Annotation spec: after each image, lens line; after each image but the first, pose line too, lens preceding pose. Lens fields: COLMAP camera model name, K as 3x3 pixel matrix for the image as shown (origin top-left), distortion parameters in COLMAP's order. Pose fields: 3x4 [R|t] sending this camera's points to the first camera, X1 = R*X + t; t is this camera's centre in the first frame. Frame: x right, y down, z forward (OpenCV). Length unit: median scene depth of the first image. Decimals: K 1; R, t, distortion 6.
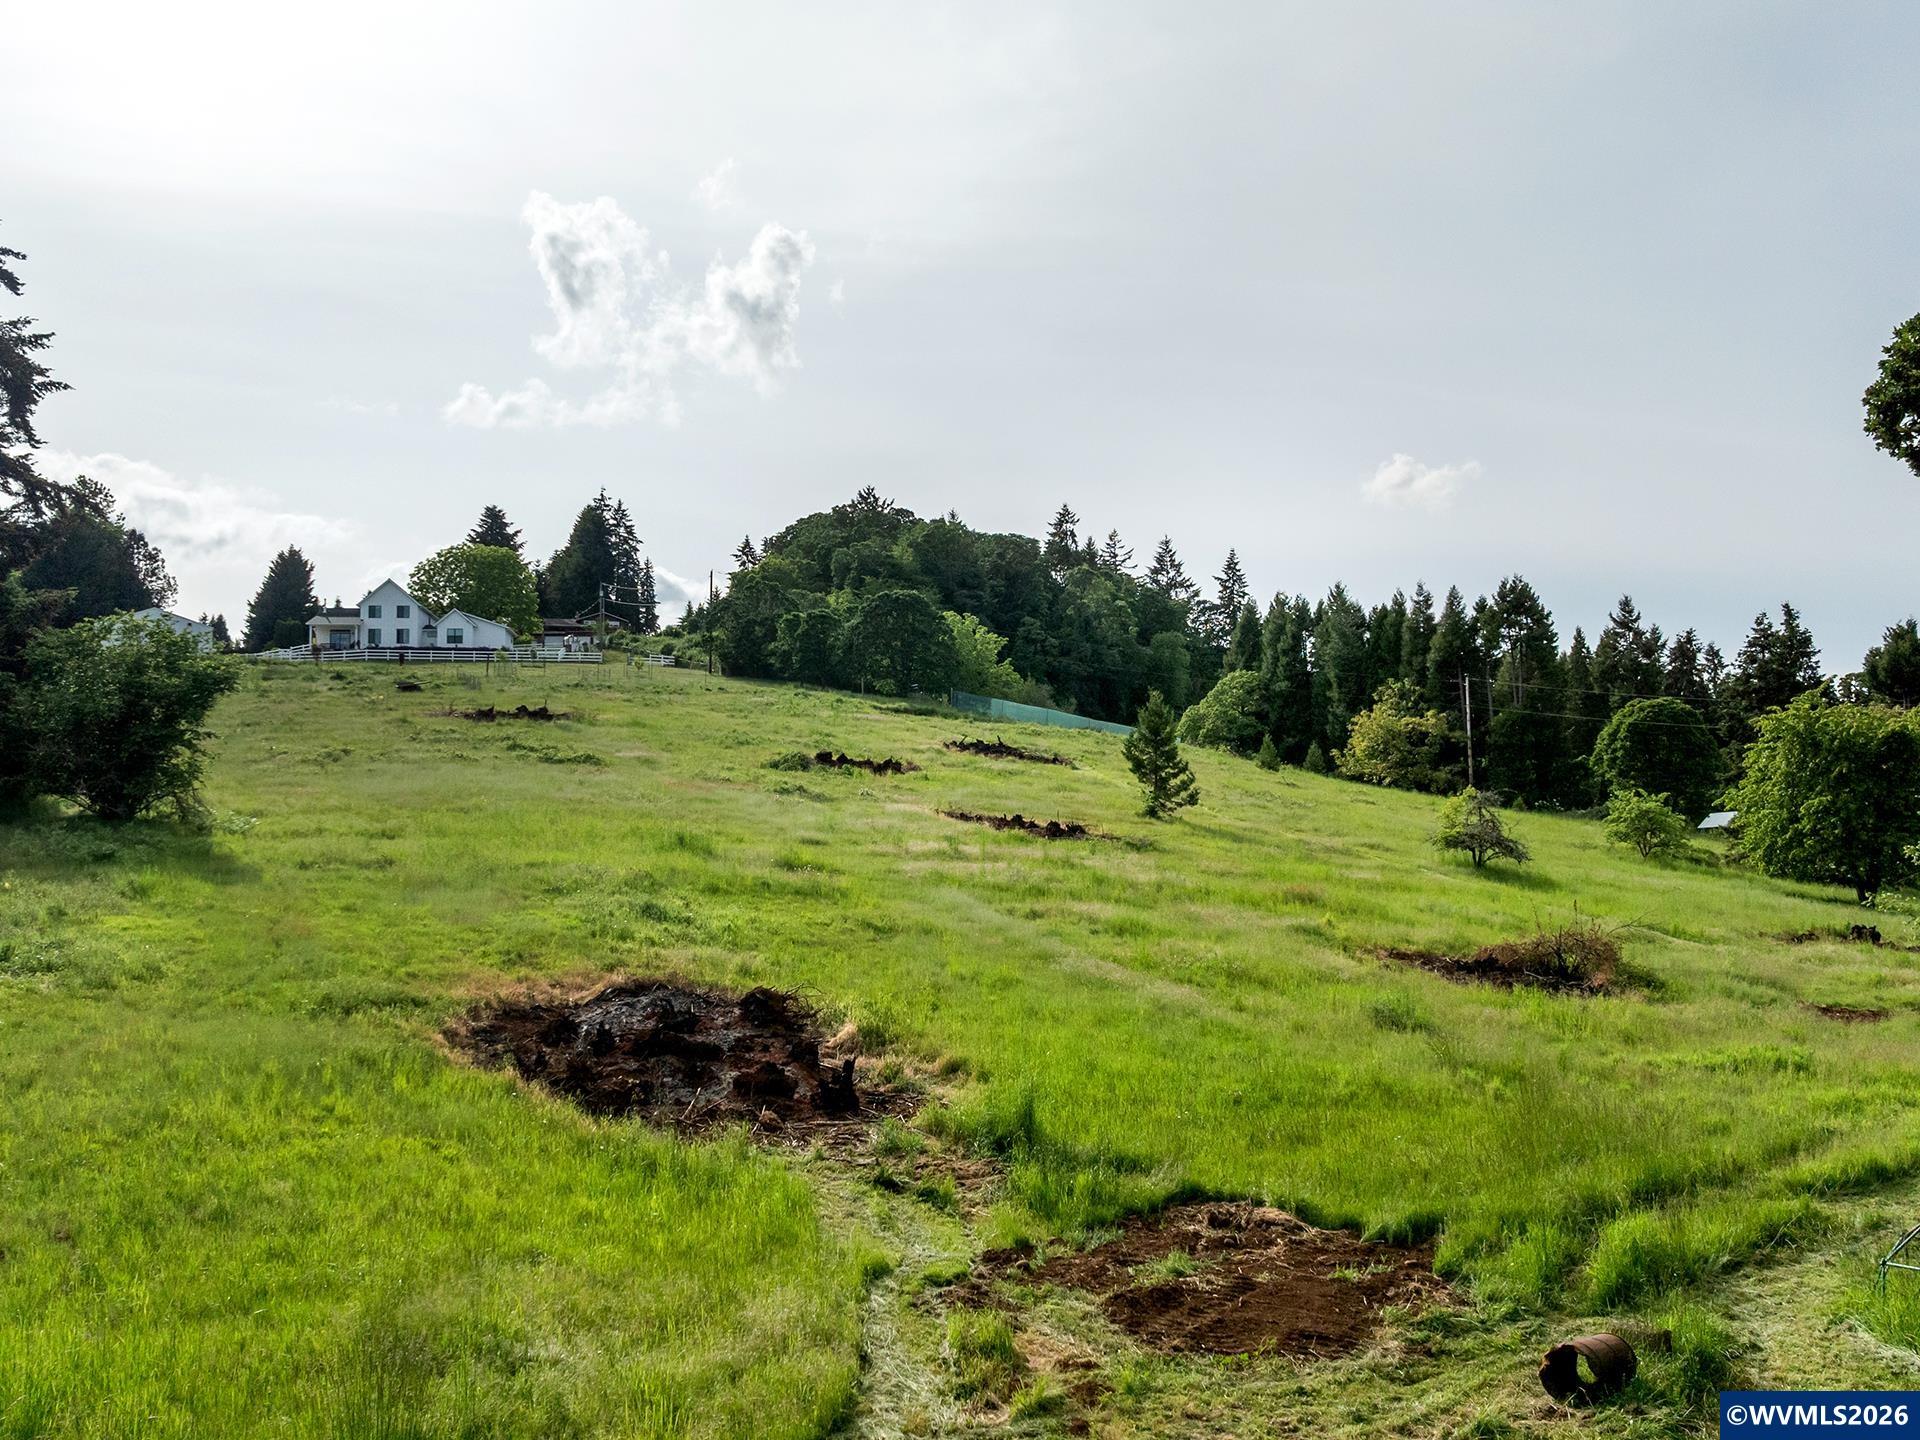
lens RADIAL K [[1803.8, 0, 965.1], [0, 1803.8, 721.4], [0, 0, 1]] dist [-0.020083, 0.000000]
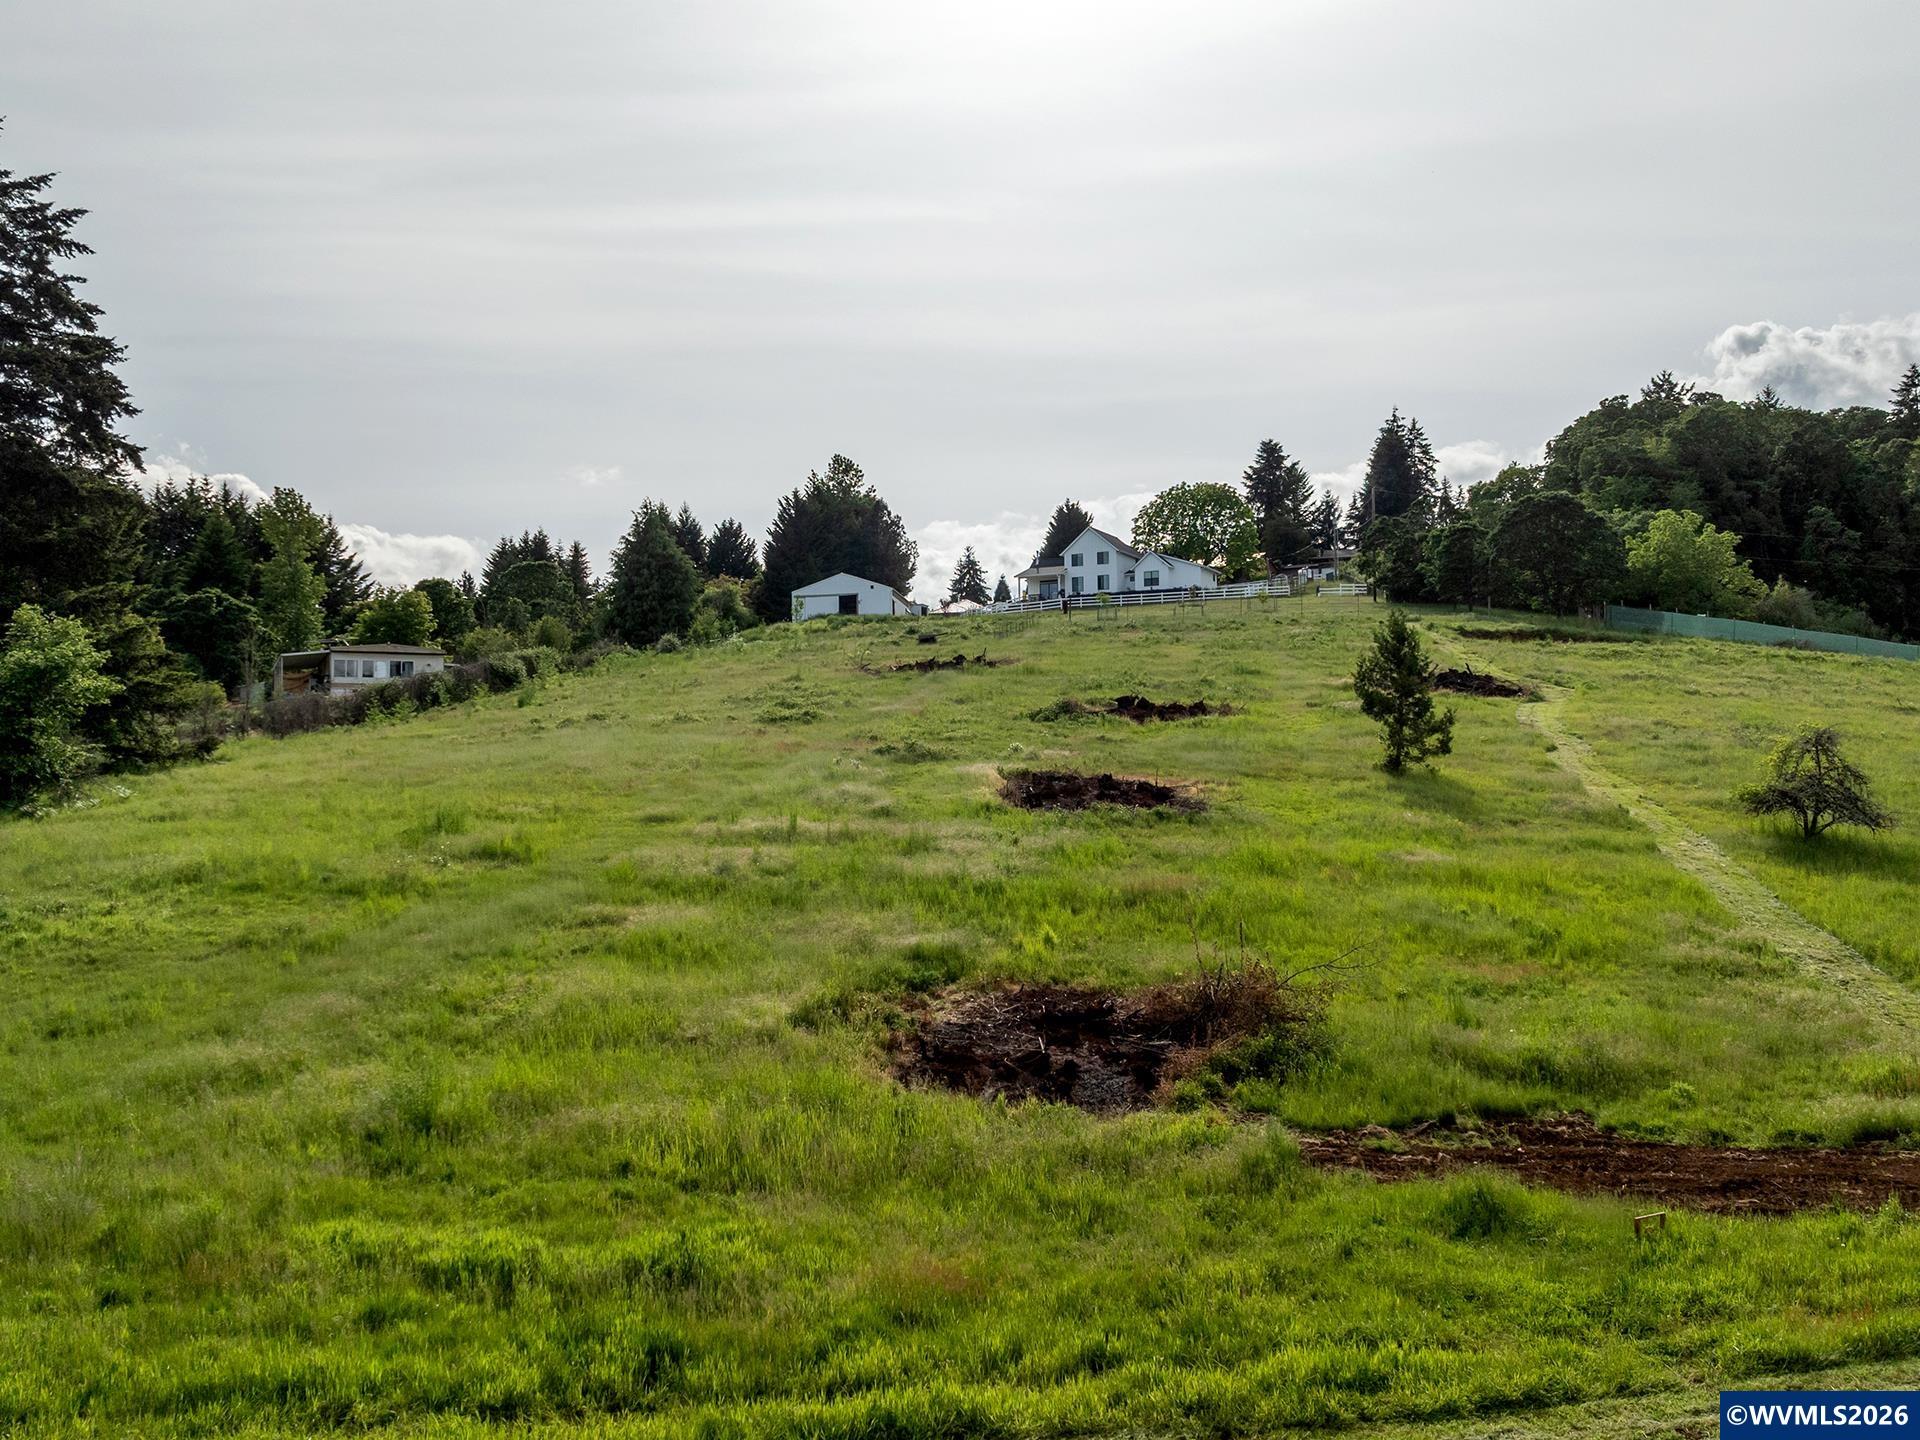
lens RADIAL K [[1803.8, 0, 961.8], [0, 1803.8, 718.3], [0, 0, 1]] dist [-0.020083, 0.000000]
pose [[0.856586, -0.030312, -0.515113, 0.105825], [0.048979, 0.998542, 0.022688, 0.001349], [0.513674, -0.044664, 0.856822, 0.073792]]
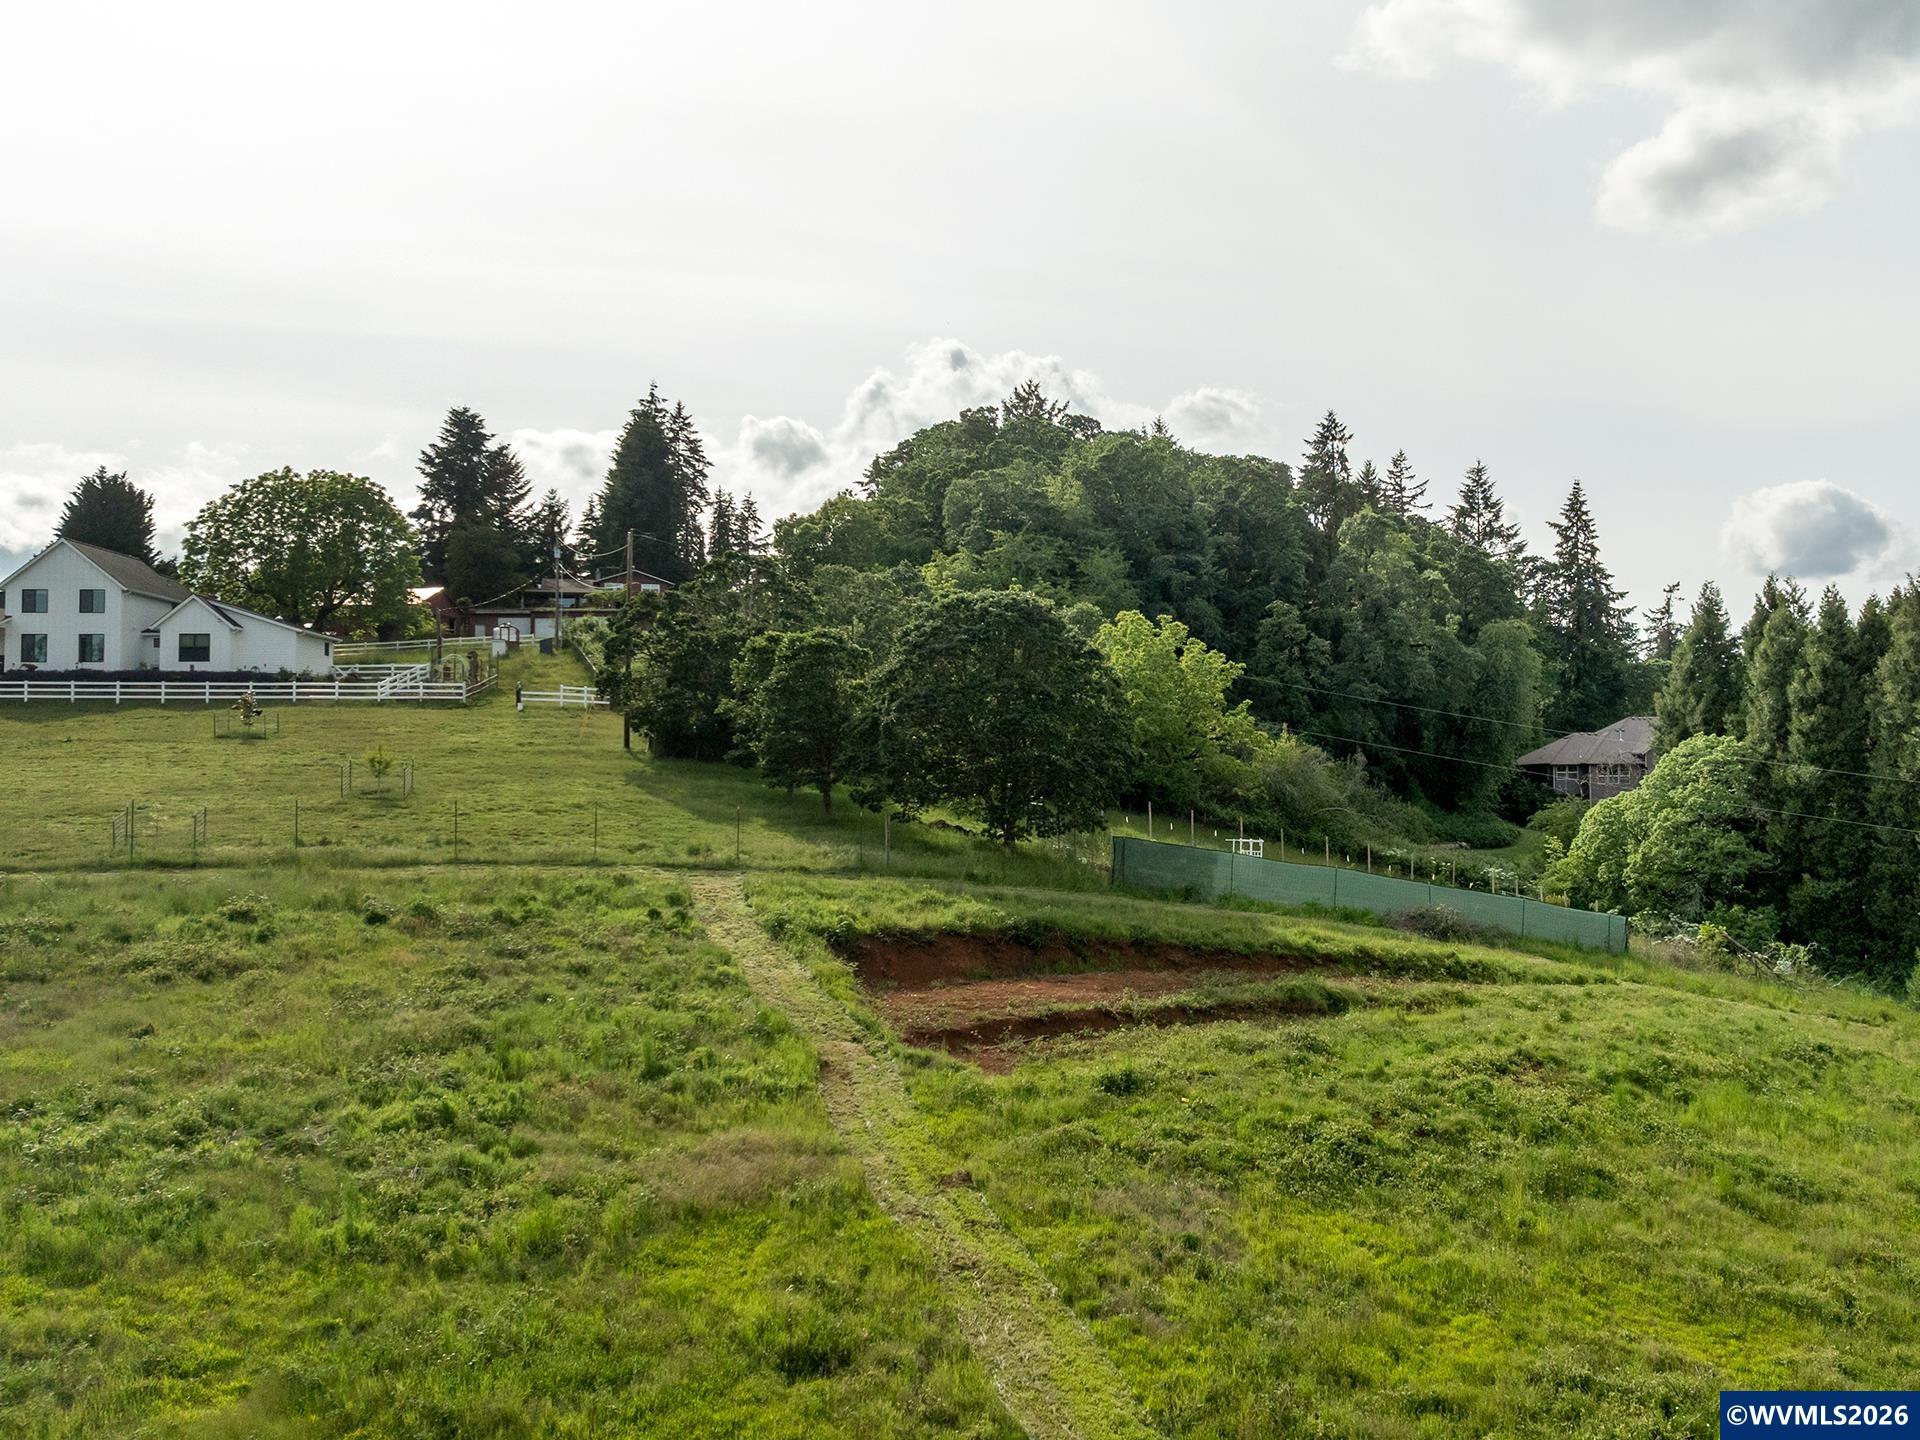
lens RADIAL K [[1803.8, 0, 1242.2], [0, 1803.8, 724.6], [0, 0, 1]] dist [-0.020083, 0.000000]
pose [[0.999672, 0.003213, 0.025415, 0.007539], [-0.004379, 0.998934, 0.045954, -0.039343], [-0.025240, -0.046050, 0.998620, 0.366568]]
